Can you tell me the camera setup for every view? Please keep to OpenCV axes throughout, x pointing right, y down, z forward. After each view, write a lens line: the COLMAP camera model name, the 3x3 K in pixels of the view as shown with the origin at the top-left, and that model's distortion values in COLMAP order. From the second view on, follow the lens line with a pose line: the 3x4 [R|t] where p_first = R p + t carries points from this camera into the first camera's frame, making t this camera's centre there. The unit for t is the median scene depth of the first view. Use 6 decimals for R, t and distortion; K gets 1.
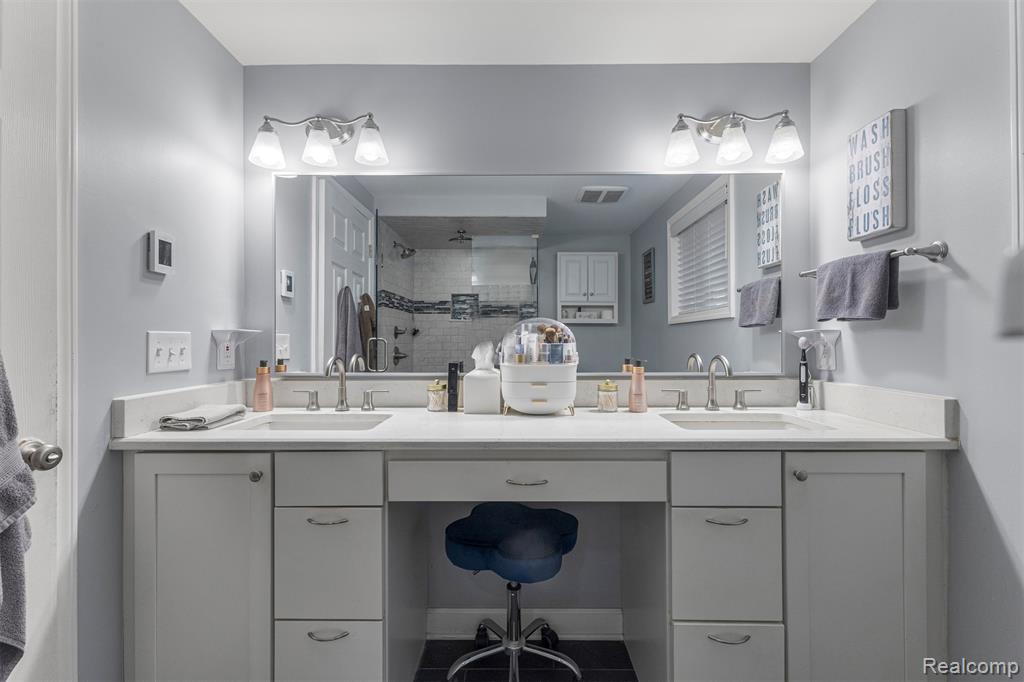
lens RADIAL K [[443.8, 0, 512.0], [0, 443.8, 341.0], [0, 0, 1]] dist [0.013798, 0.000342]
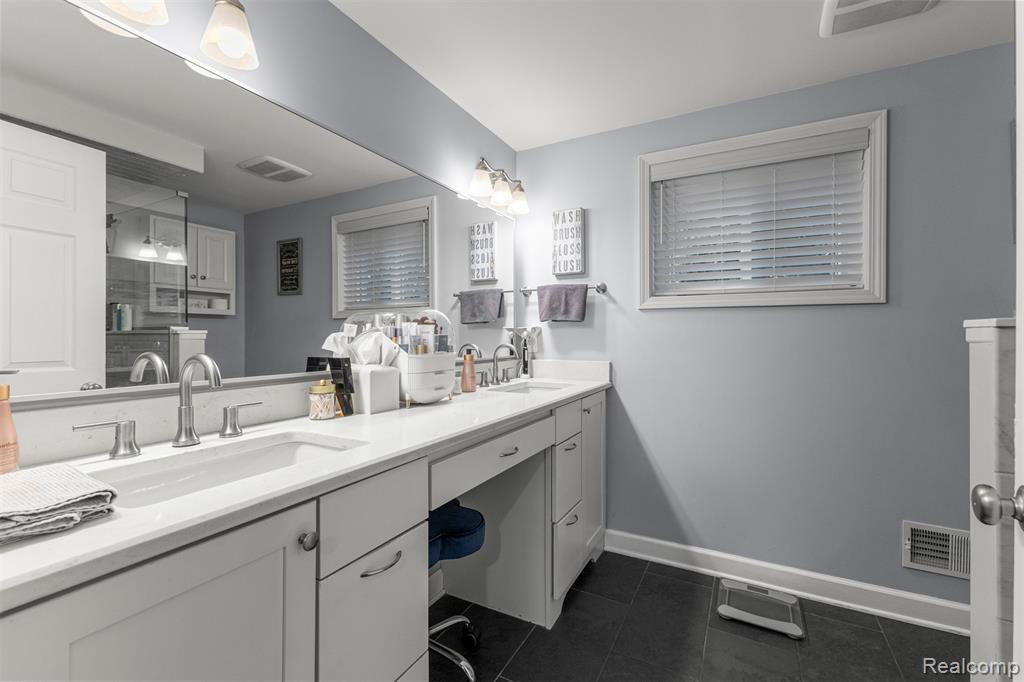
lens RADIAL K [[443.8, 0, 512.0], [0, 443.8, 341.0], [0, 0, 1]] dist [0.013798, 0.000342]
pose [[0.460665, -0.008316, 0.887535, -0.759874], [0.003238, 0.999965, 0.007689, 0.013196], [-0.887568, -0.000668, 0.460676, 0.350241]]
